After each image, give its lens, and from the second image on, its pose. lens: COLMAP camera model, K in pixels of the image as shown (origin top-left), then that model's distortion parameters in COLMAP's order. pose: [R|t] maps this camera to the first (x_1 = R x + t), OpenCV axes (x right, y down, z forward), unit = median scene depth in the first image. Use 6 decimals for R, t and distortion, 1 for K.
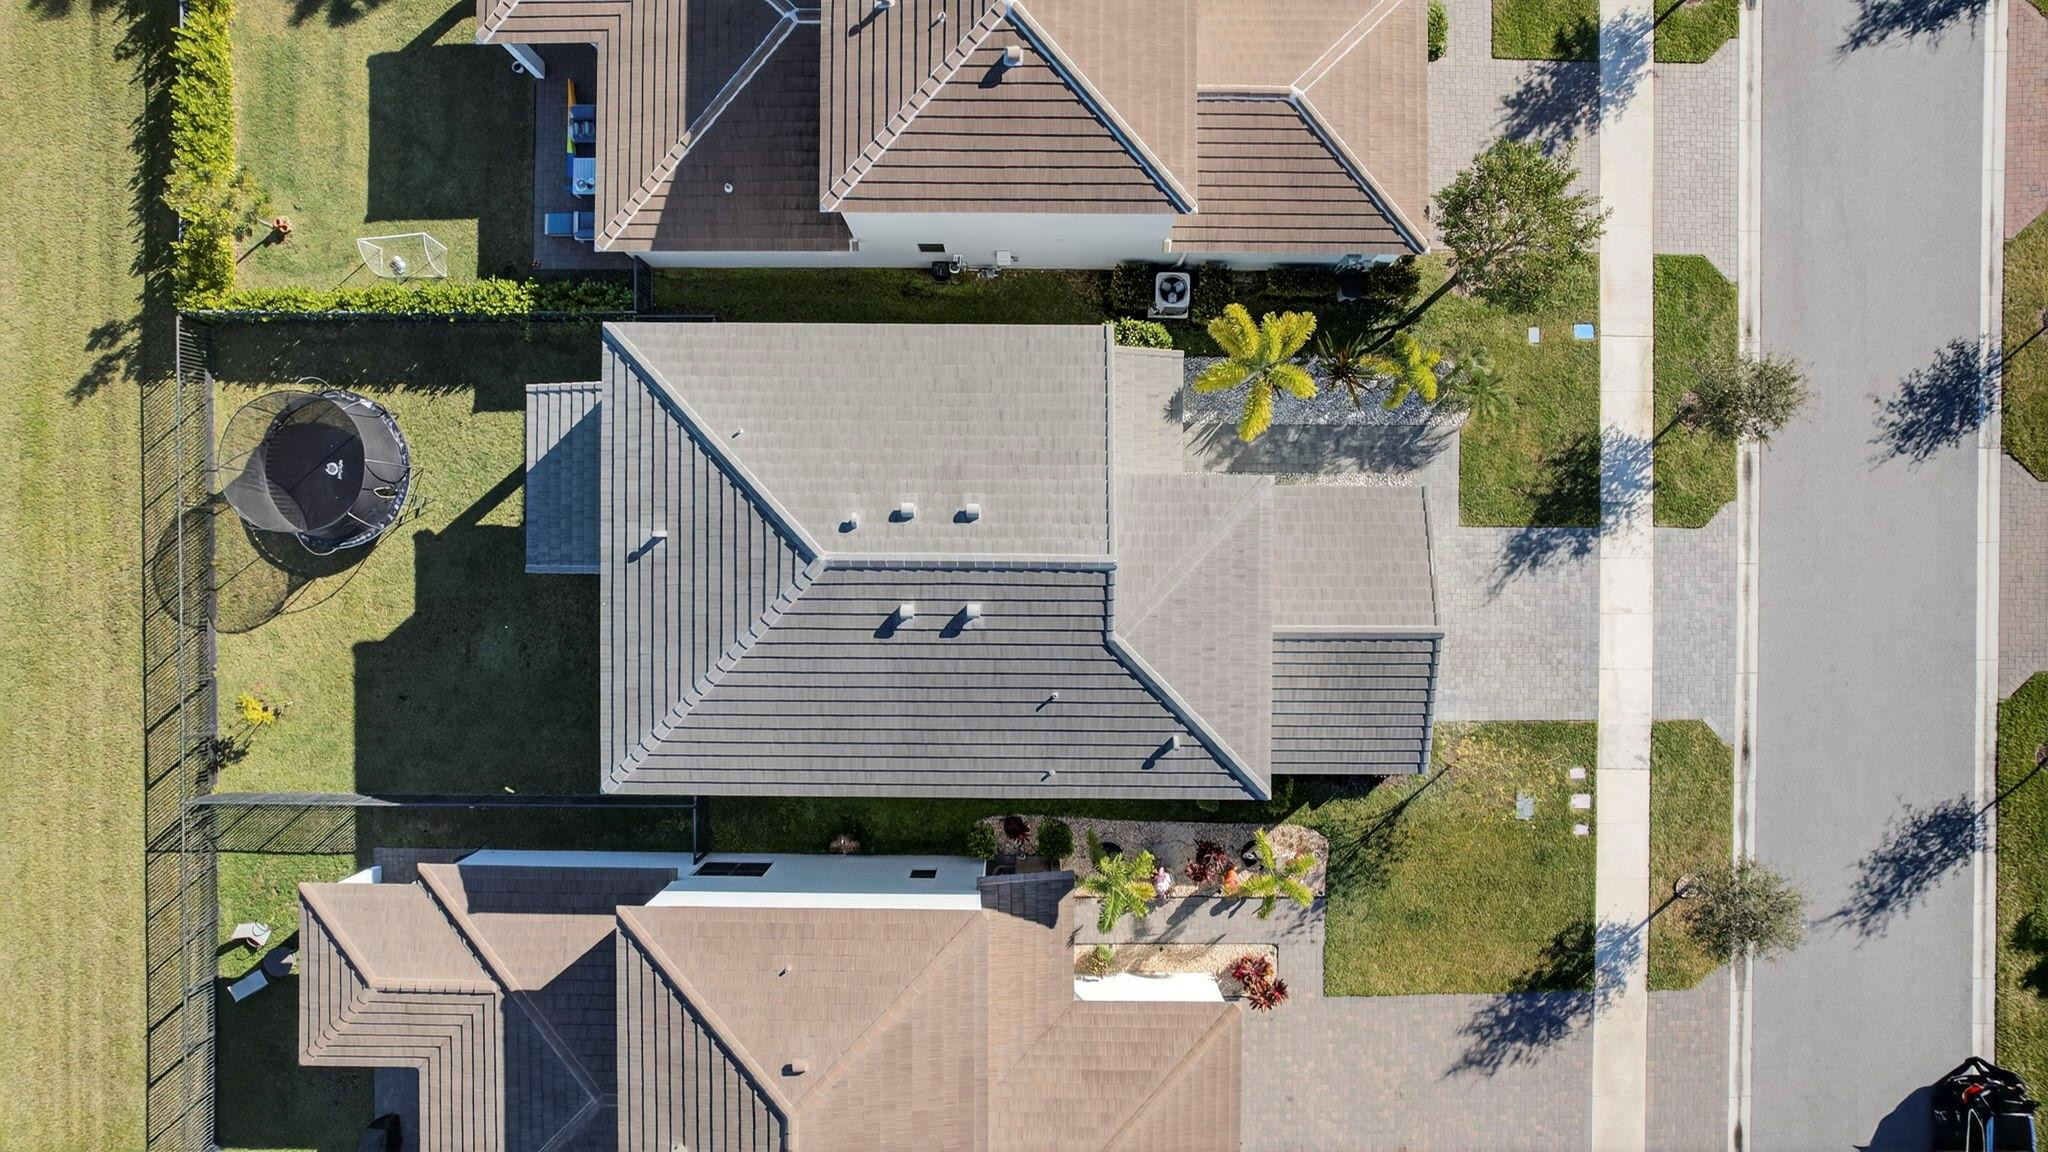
lens RADIAL K [[1306.0, 0, 1026.5], [0, 1306.0, 571.7], [0, 0, 1]] dist [-0.077273, 0.064551]
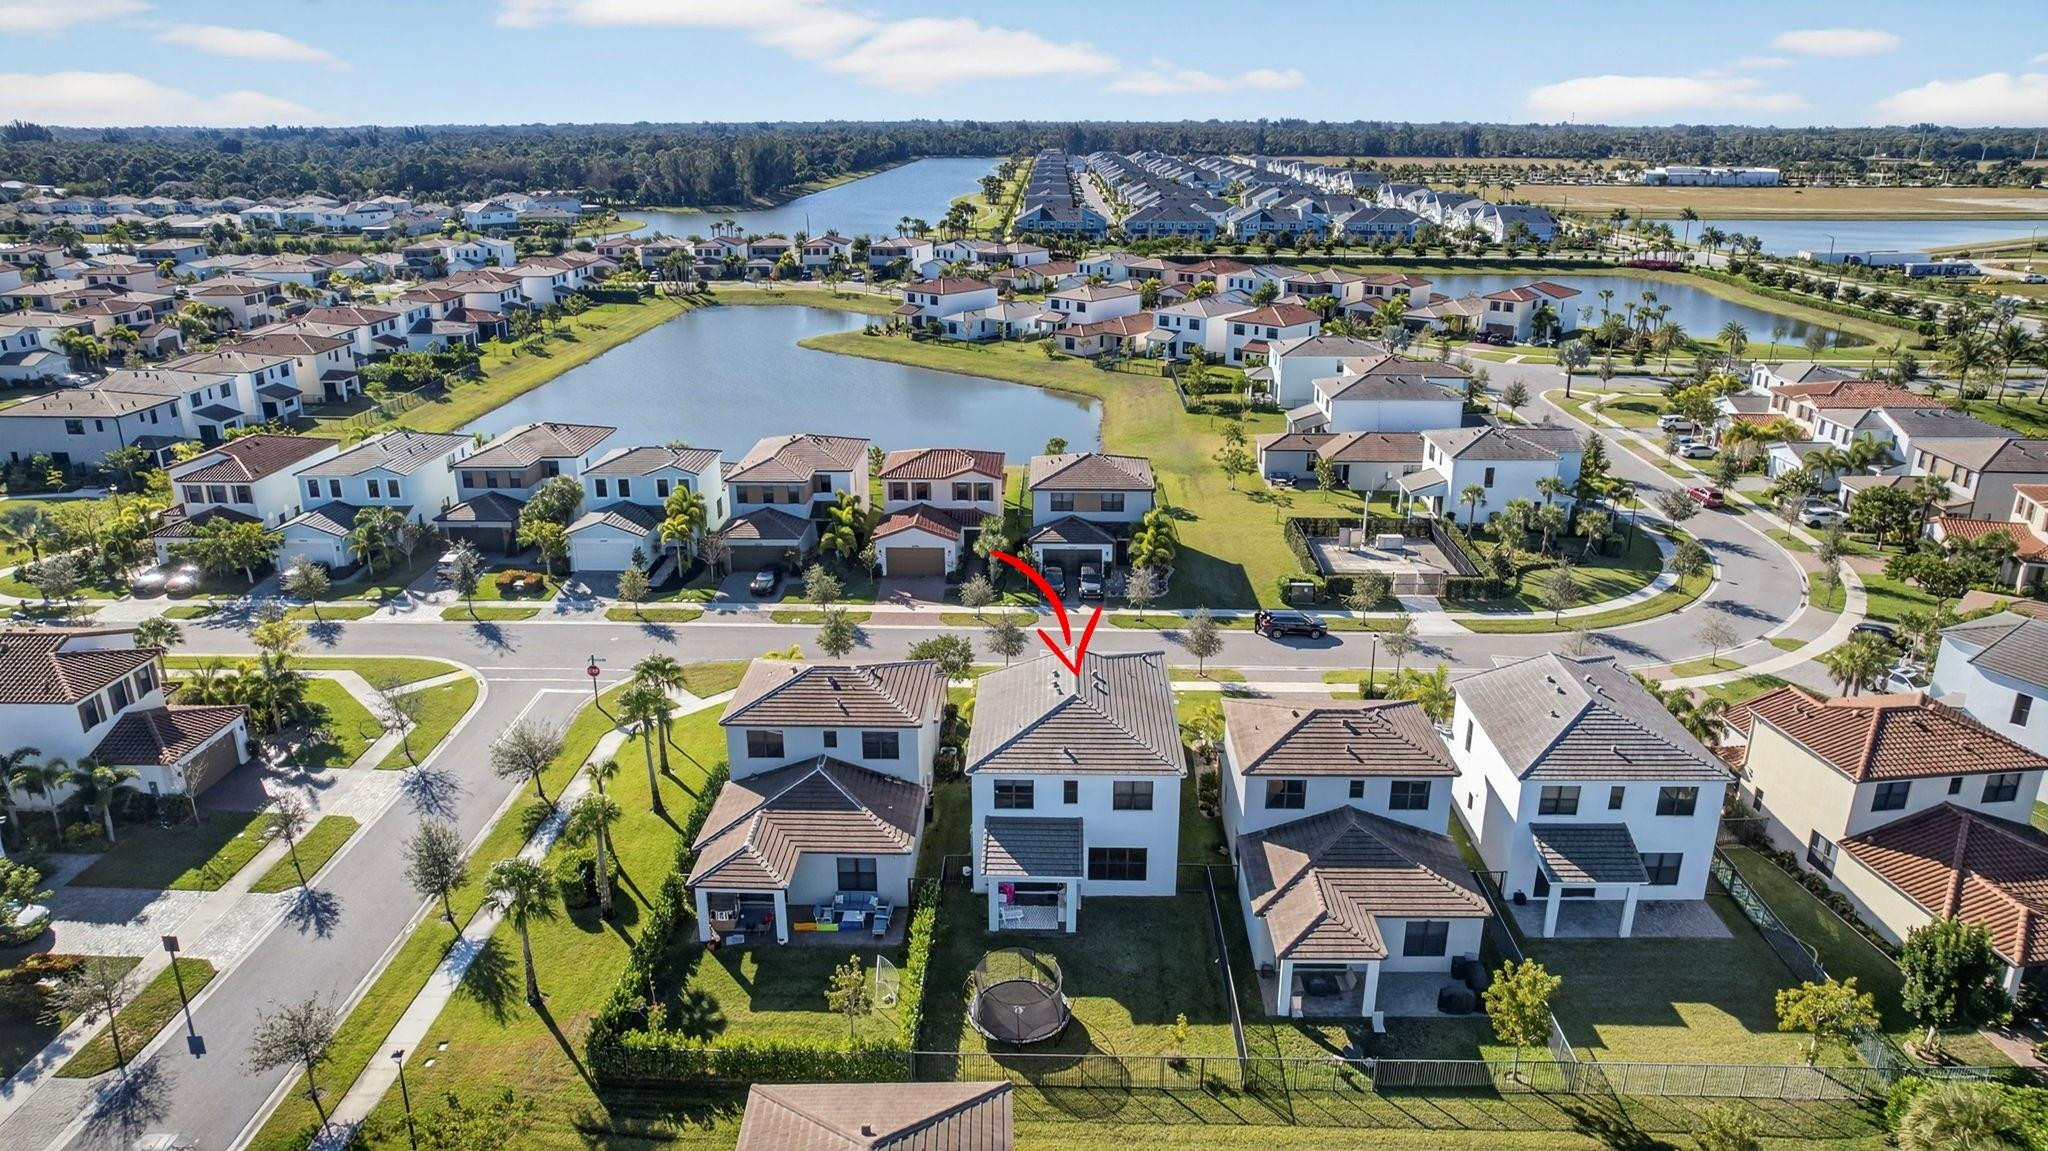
lens RADIAL K [[1306.0, 0, 1026.5], [0, 1306.0, 571.2], [0, 0, 1]] dist [-0.077273, 0.064551]
pose [[0.020469, -0.329176, 0.944047, -1.788335], [0.999760, -0.000675, -0.021913, -0.035781], [0.007851, 0.944268, 0.329083, -0.013366]]
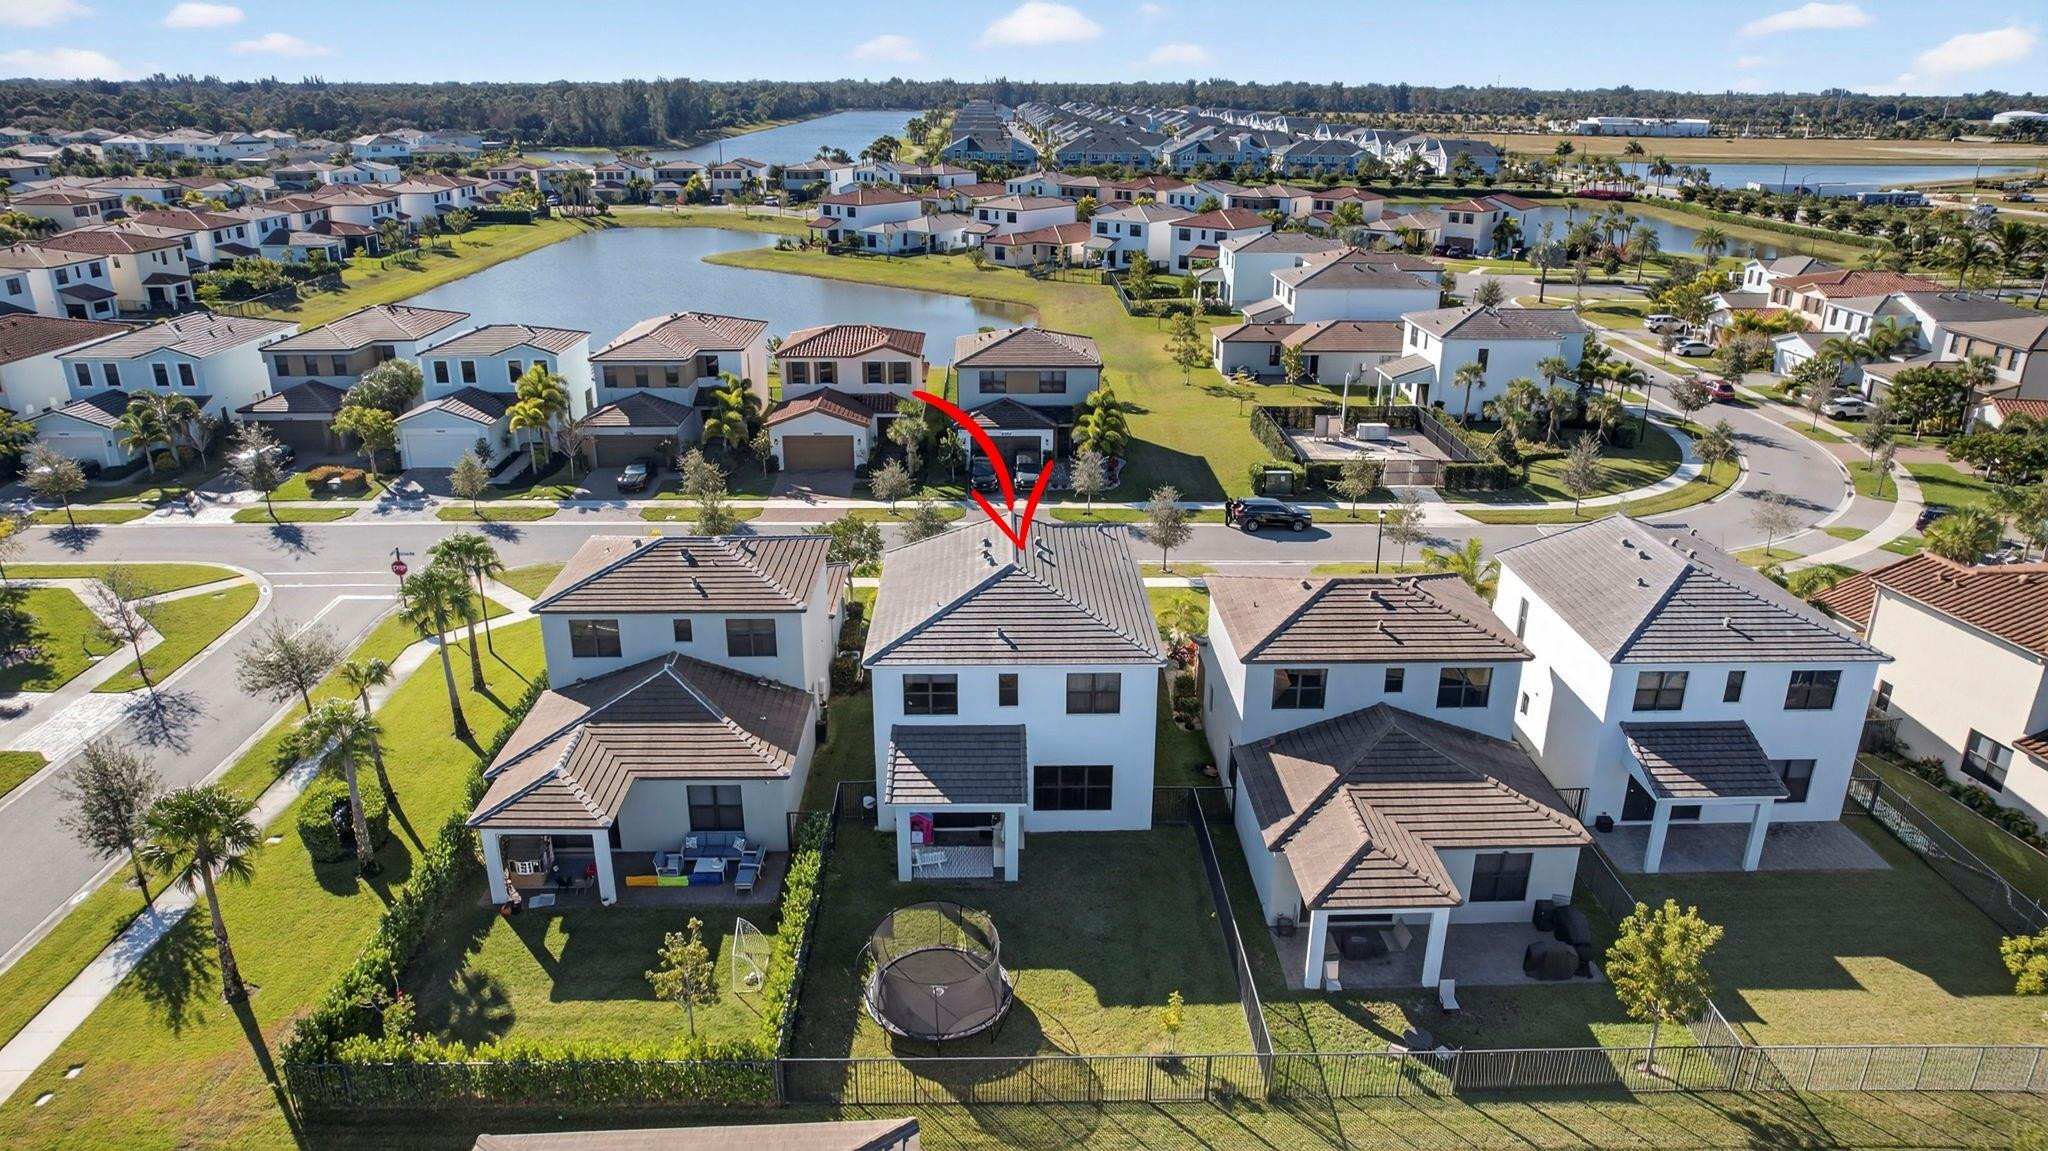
lens RADIAL K [[1308.9, 0, 1024.9], [0, 1308.9, 570.2], [0, 0, 1]] dist [-0.089190, 0.086498]
pose [[-0.030988, -0.352770, 0.935197, -1.393190], [0.999520, -0.011250, 0.028875, -0.034418], [0.000335, 0.935643, 0.352949, 0.278612]]
